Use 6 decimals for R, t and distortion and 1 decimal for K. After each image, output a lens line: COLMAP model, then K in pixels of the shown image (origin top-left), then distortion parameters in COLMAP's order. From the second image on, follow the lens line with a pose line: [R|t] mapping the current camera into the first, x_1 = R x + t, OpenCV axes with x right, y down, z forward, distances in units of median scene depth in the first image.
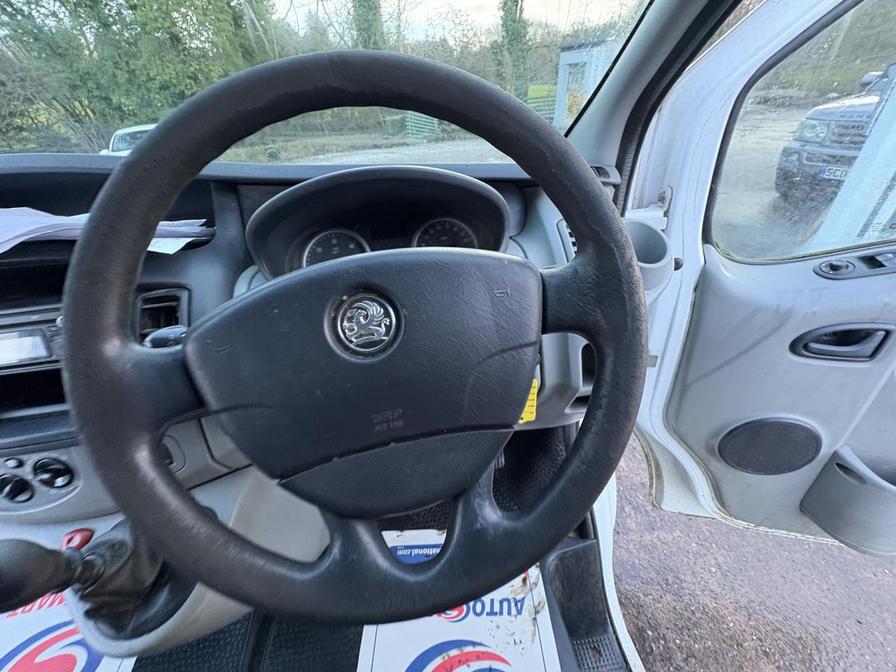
lens RADIAL K [[355.8, 0, 449.4], [0, 355.8, 337.3], [0, 0, 1]] dist [-0.002458, 0.000188]
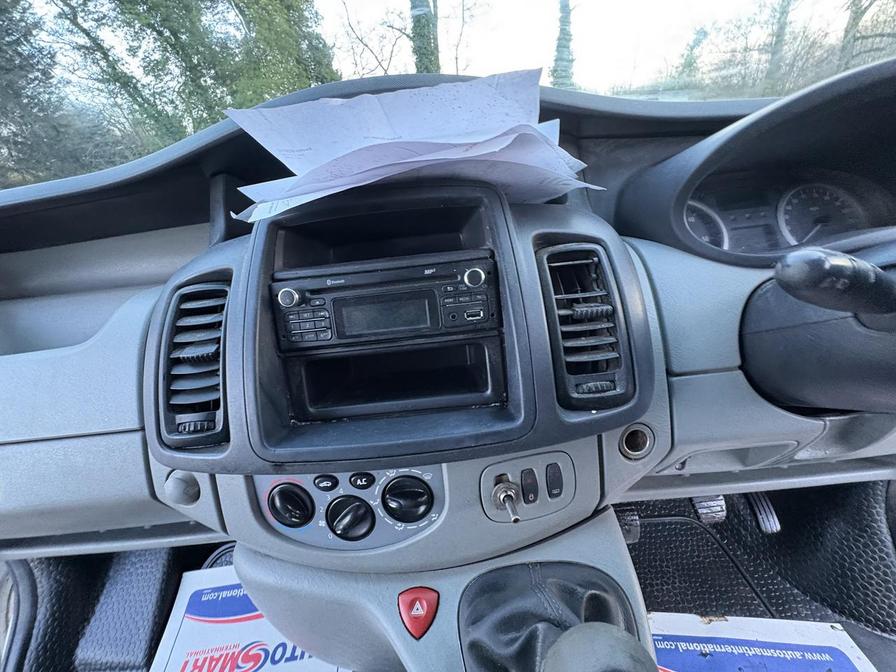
lens RADIAL K [[355.8, 0, 447.3], [0, 355.8, 336.7], [0, 0, 1]] dist [-0.002458, 0.000188]
pose [[0.994048, 0.016868, -0.107627, -0.600642], [-0.030727, 0.991241, -0.128439, 0.096173], [0.104517, 0.130982, 0.985860, 0.174297]]
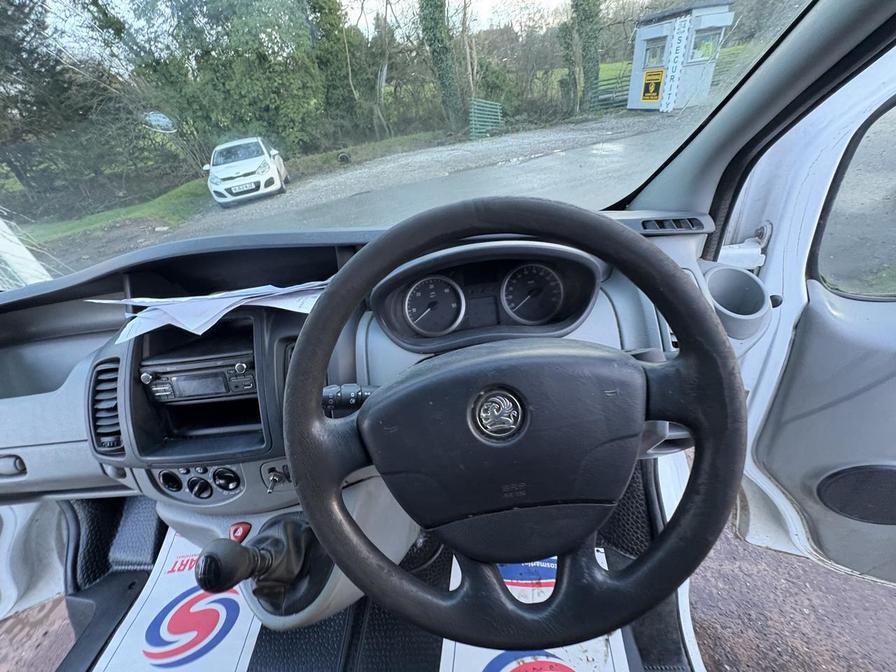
lens RADIAL K [[355.8, 0, 449.5], [0, 355.8, 337.1], [0, 0, 1]] dist [-0.002458, 0.000188]
pose [[0.986587, 0.020438, -0.161949, -0.068040], [-0.017534, 0.999659, 0.019340, -0.109728], [0.162289, -0.016241, 0.986610, -0.088929]]
